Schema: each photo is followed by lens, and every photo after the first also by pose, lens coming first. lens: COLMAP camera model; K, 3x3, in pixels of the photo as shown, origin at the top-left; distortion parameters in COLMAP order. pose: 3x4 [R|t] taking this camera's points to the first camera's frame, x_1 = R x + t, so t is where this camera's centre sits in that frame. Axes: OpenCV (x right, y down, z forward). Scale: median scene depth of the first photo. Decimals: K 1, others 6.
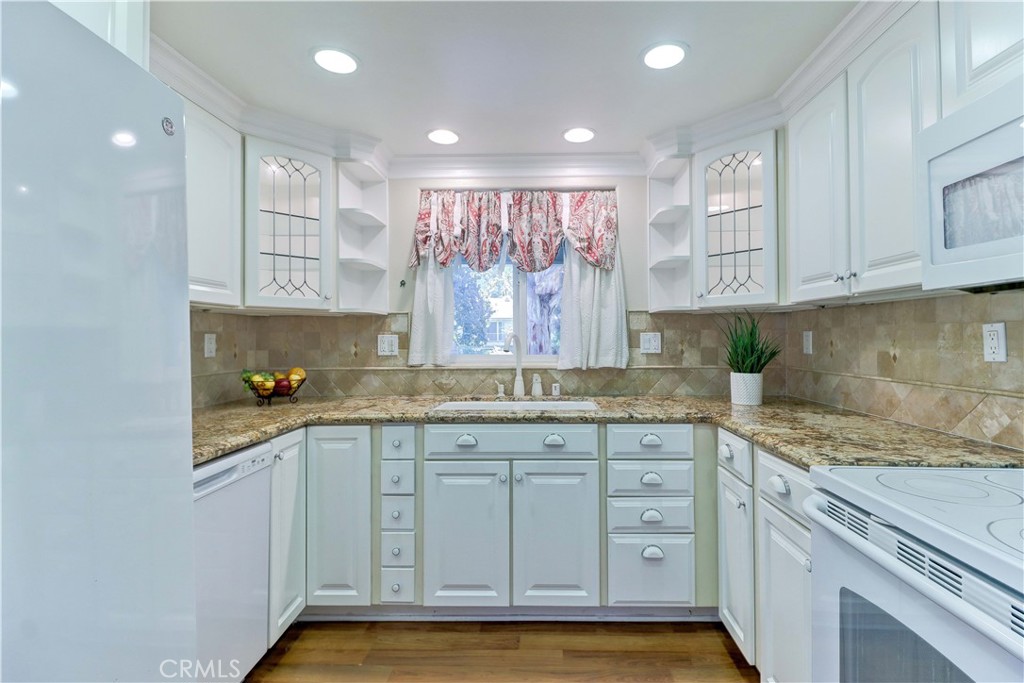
lens RADIAL K [[496.9, 0, 543.5], [0, 496.9, 332.9], [0, 0, 1]] dist [0.023683, -0.019037]
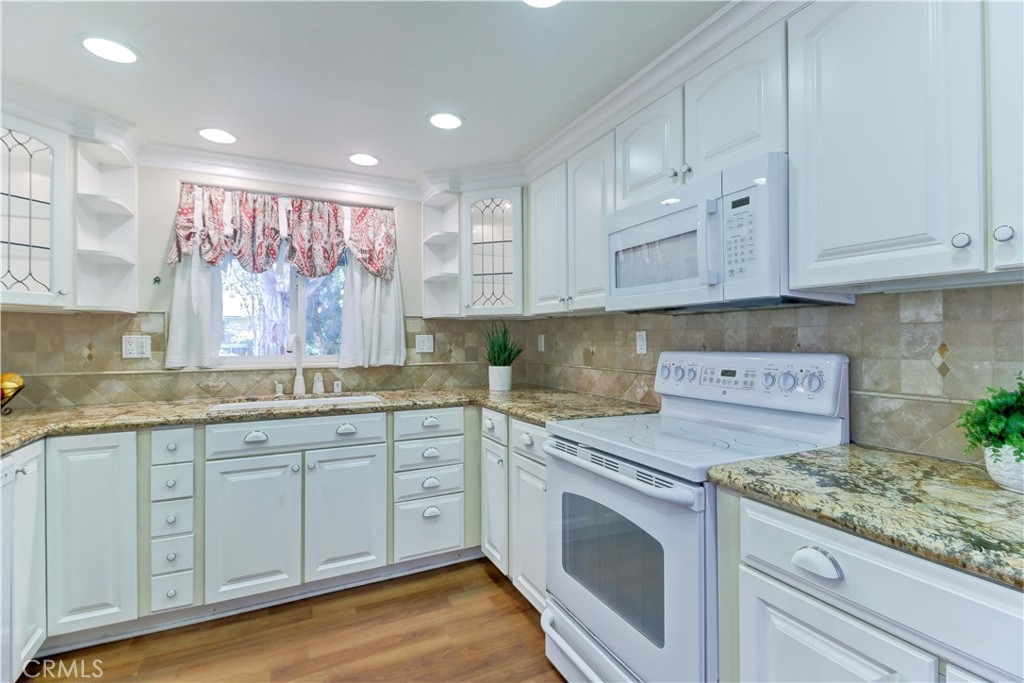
lens RADIAL K [[488.0, 0, 525.5], [0, 488.0, 337.9], [0, 0, 1]] dist [0.022579, -0.018278]
pose [[0.892768, 0.002932, 0.450508, -0.108566], [-0.006175, 0.999965, 0.005730, -0.002021], [-0.450475, -0.007897, 0.892754, -0.168803]]
